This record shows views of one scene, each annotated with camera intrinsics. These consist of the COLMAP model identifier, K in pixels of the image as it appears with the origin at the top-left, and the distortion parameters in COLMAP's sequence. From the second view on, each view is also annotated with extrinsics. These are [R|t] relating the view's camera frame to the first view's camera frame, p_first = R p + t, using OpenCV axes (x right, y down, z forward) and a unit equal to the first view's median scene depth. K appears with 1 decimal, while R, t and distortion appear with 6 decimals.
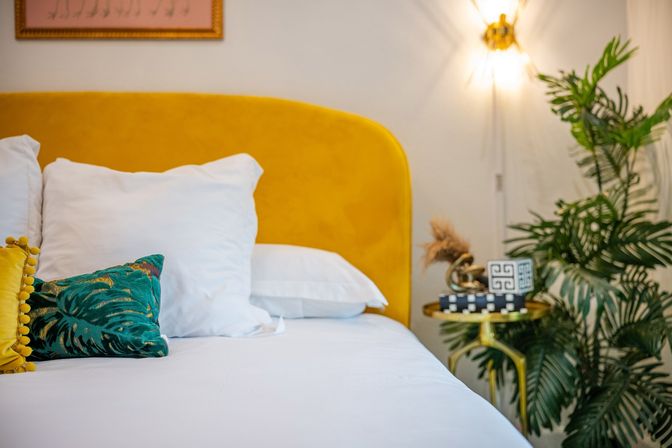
lens RADIAL K [[681.3, 0, 338.6], [0, 681.3, 219.7], [0, 0, 1]] dist [-0.009280, 0.000000]
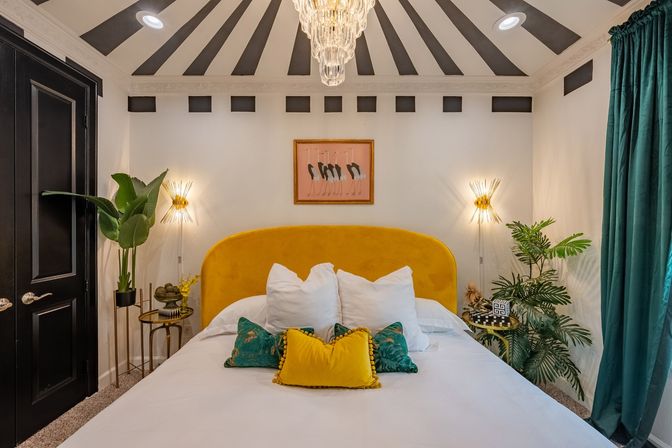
lens RADIAL K [[264.2, 0, 331.6], [0, 264.2, 228.5], [0, 0, 1]] dist [-0.000785, 0.000185]
pose [[0.999252, 0.007928, -0.037841, -0.354615], [-0.006953, 0.999643, 0.025812, -0.240953], [0.038032, -0.025530, 0.998950, -0.007684]]
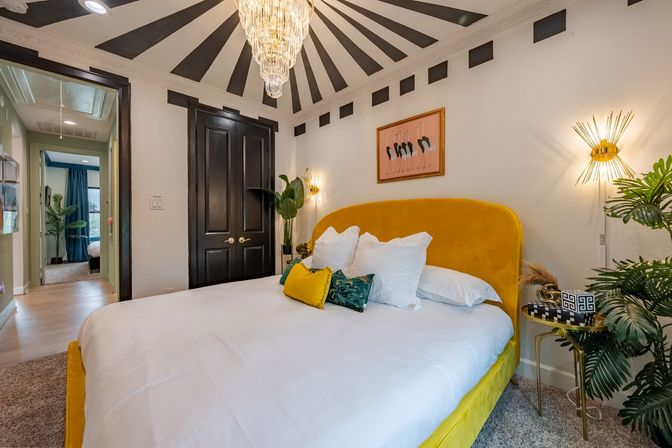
lens RADIAL K [[264.2, 0, 342.9], [0, 264.2, 223.9], [0, 0, 1]] dist [-0.000785, 0.000185]
pose [[0.677860, 0.014614, -0.735045, 0.347465], [0.006133, 0.999655, 0.025531, -0.140670], [0.735165, -0.021814, 0.677537, 0.101946]]
